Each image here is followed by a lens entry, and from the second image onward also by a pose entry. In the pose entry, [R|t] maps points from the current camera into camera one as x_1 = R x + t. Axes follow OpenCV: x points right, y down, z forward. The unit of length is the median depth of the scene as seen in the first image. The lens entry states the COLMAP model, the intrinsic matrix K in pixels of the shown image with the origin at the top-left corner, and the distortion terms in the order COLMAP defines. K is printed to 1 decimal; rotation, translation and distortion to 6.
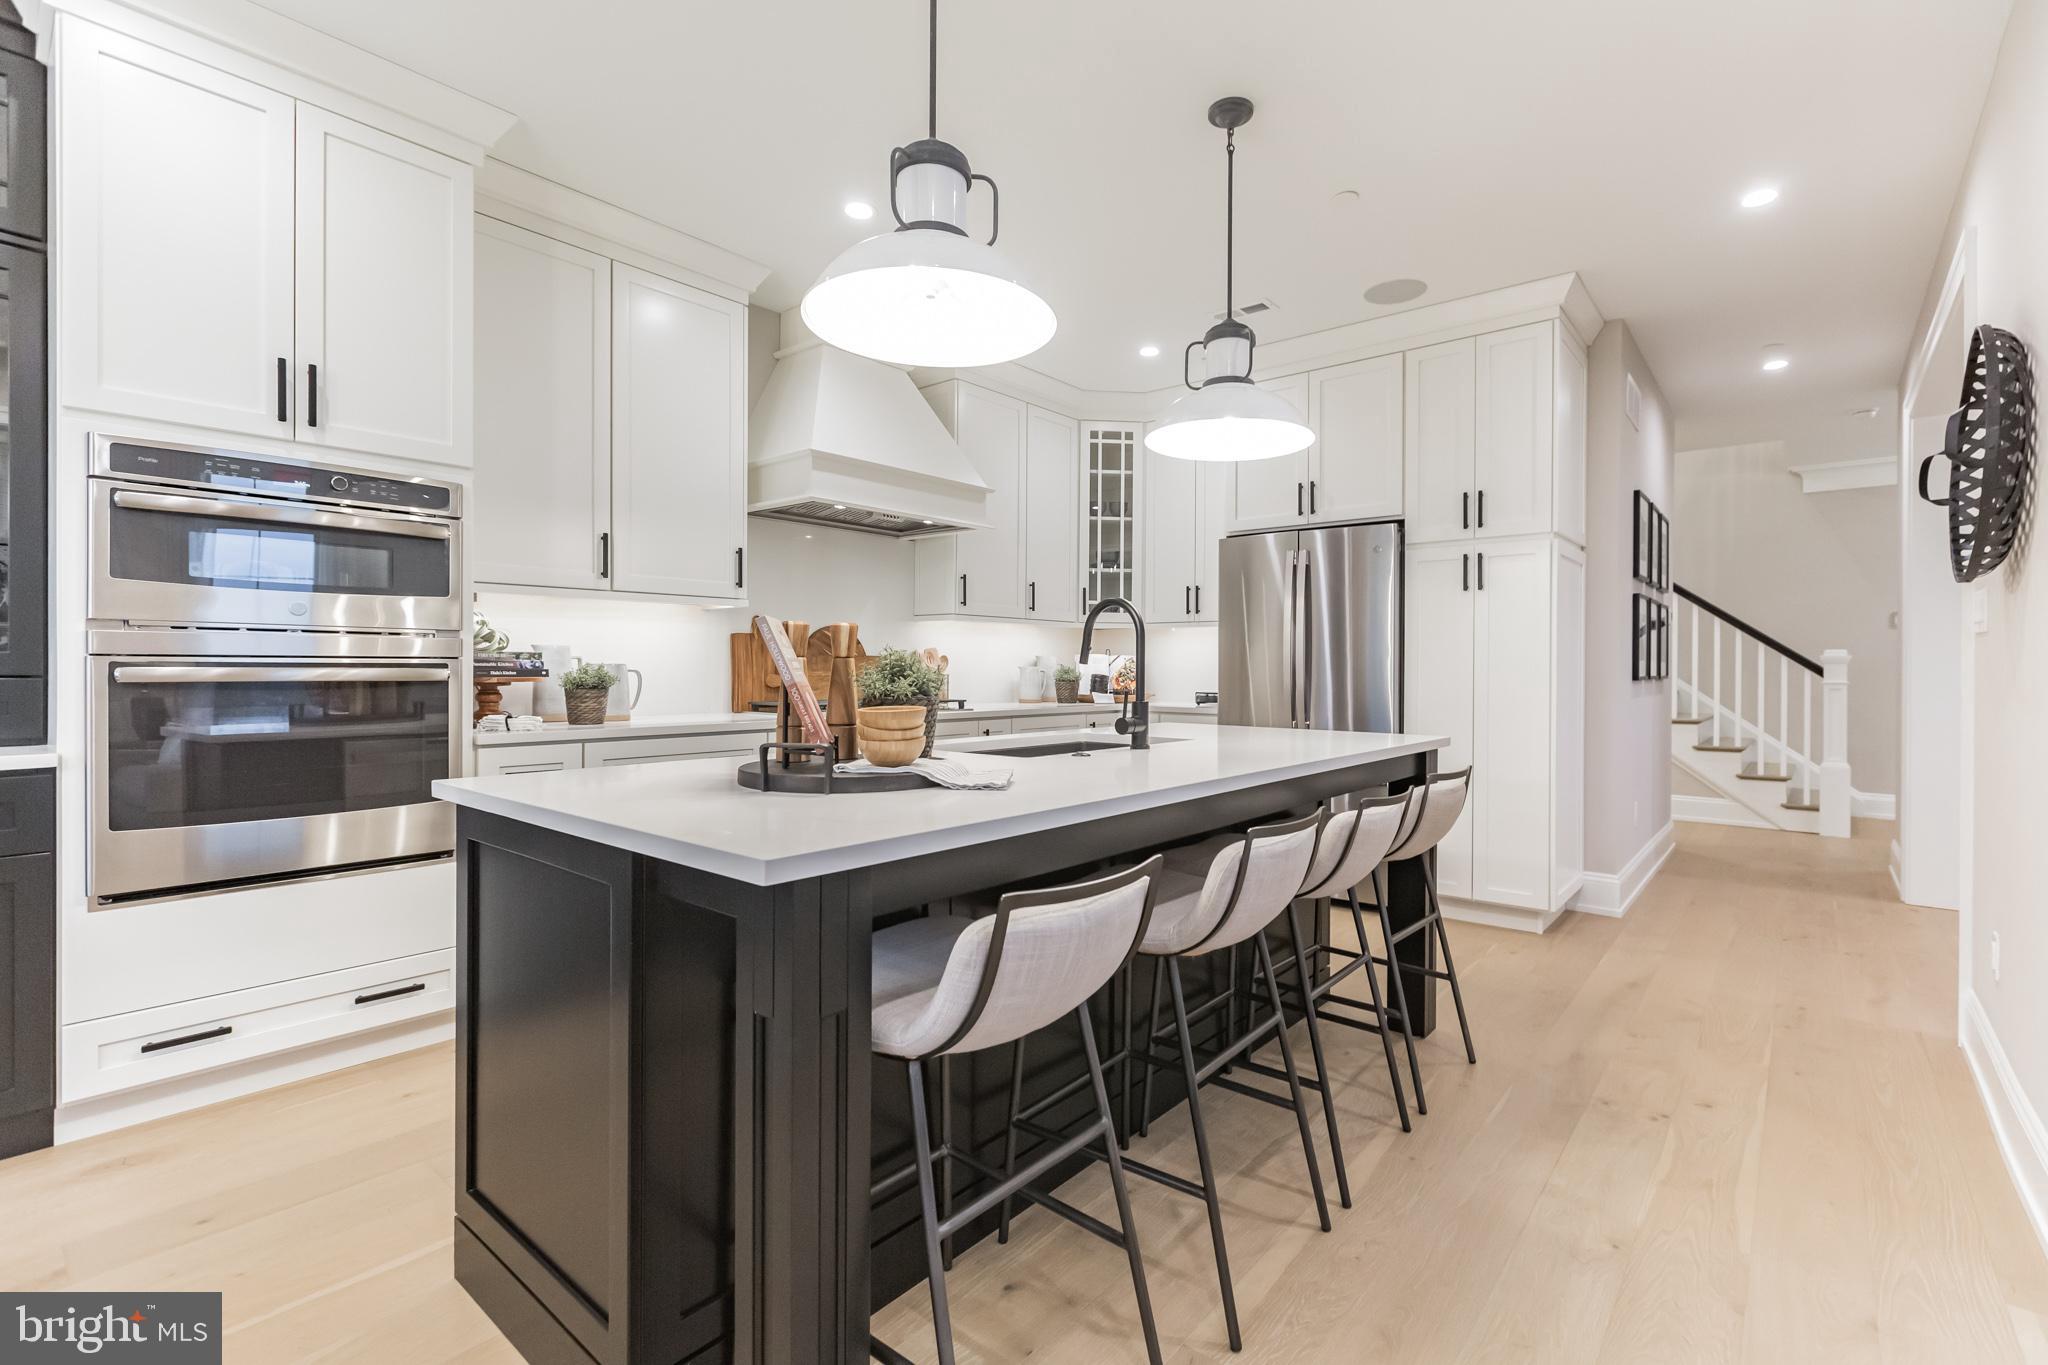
lens RADIAL K [[923.6, 0, 1053.3], [0, 923.6, 678.0], [0, 0, 1]] dist [0.002711, 0.000536]
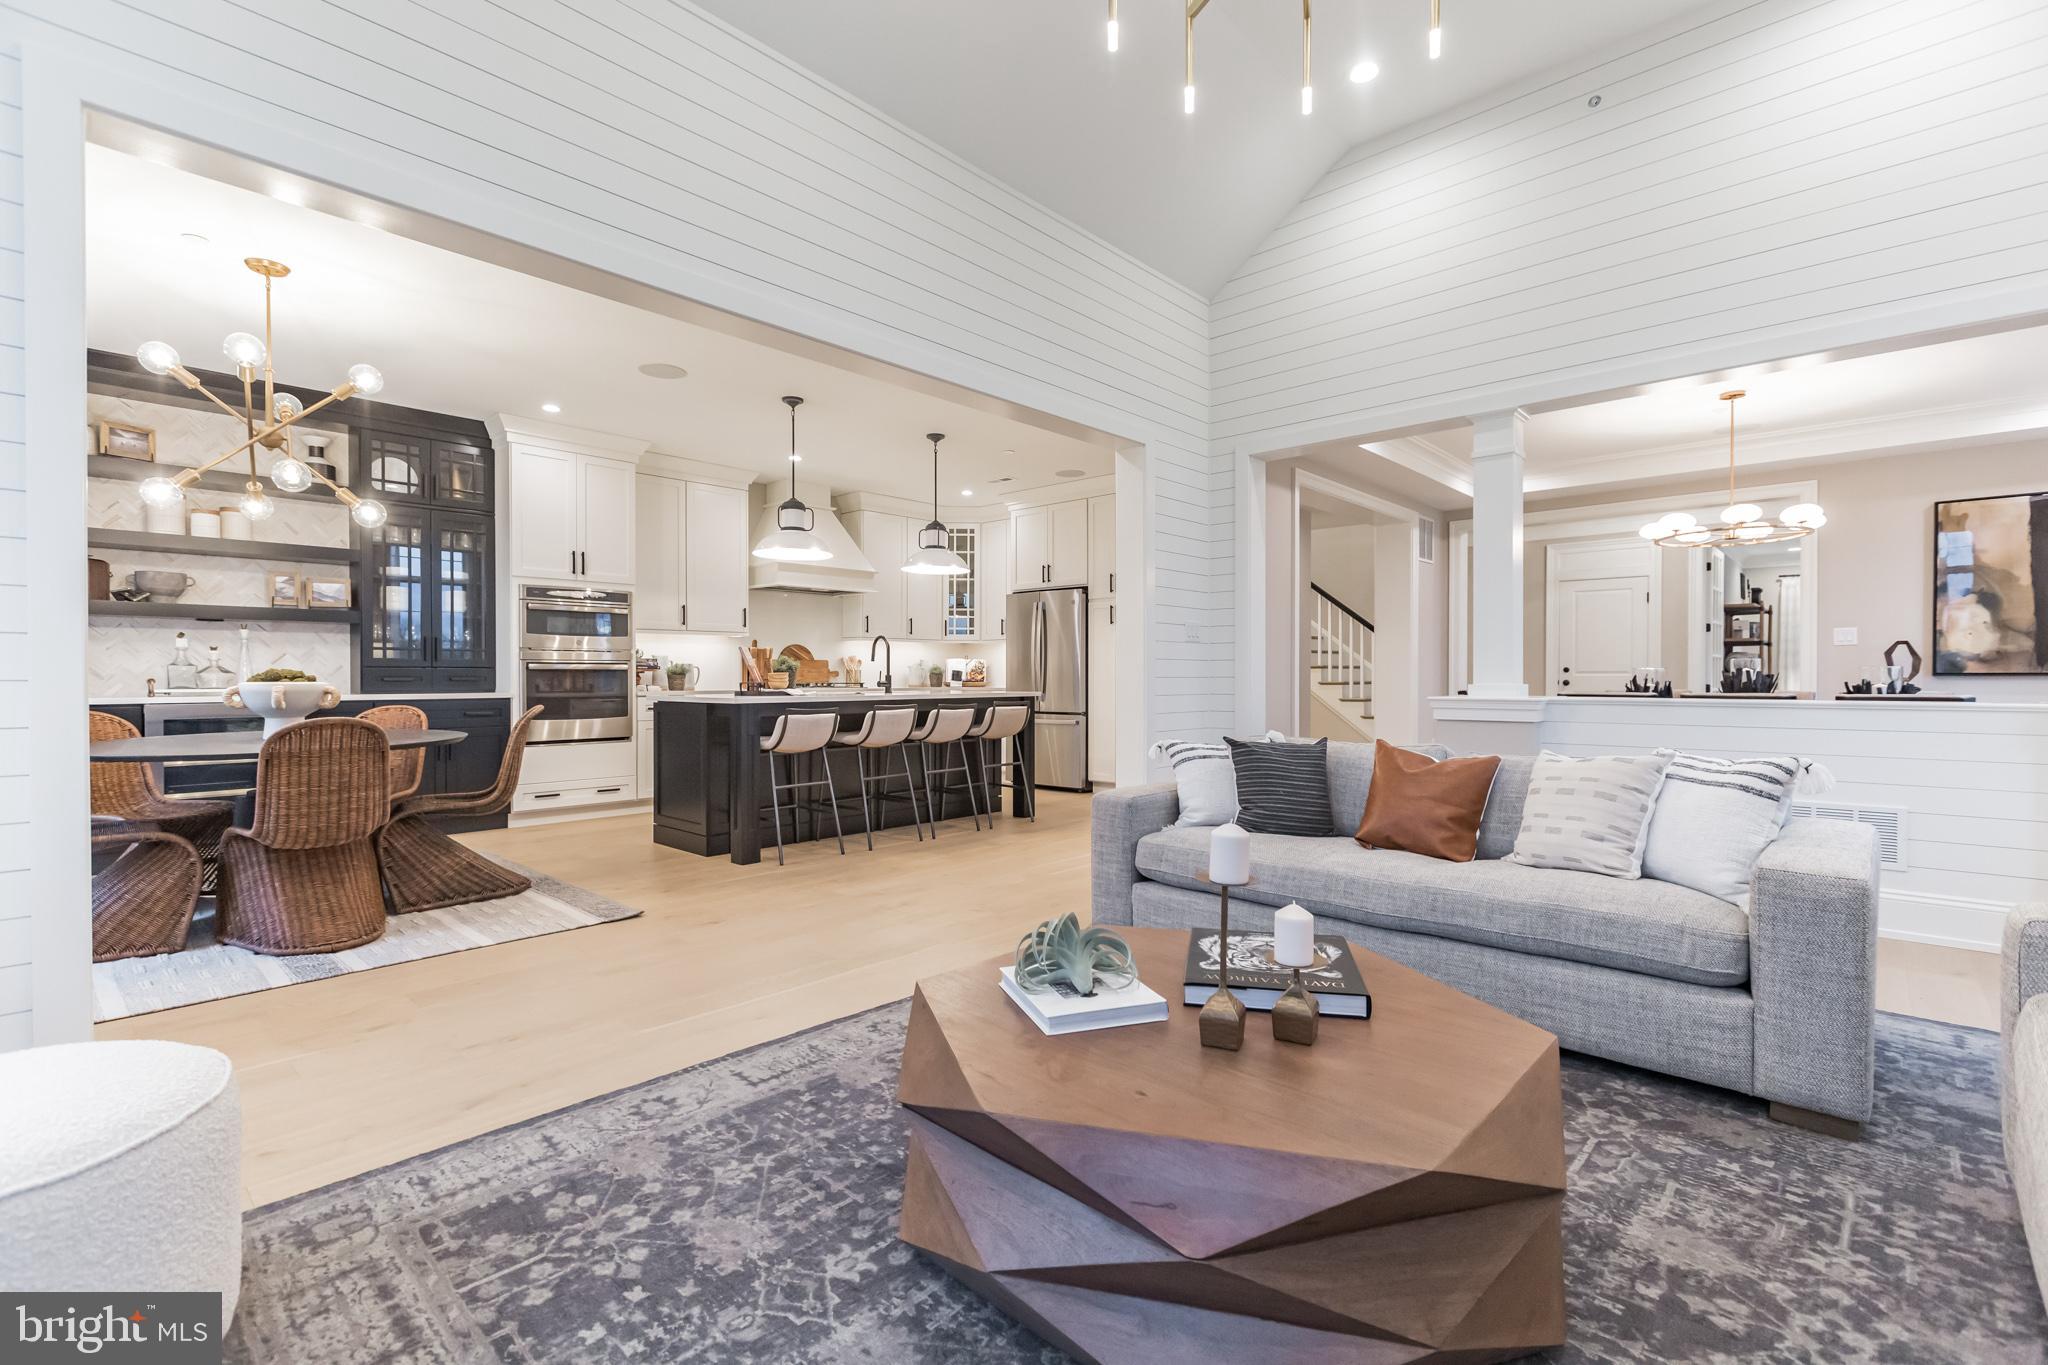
lens RADIAL K [[905.2, 0, 1024.0], [0, 905.2, 682.5], [0, 0, 1]] dist [-0.001234, 0.000296]
pose [[0.998422, -0.005431, -0.055886, 0.673980], [0.005330, 0.999984, -0.001948, 0.057590], [0.055896, 0.001647, 0.998435, -1.676950]]
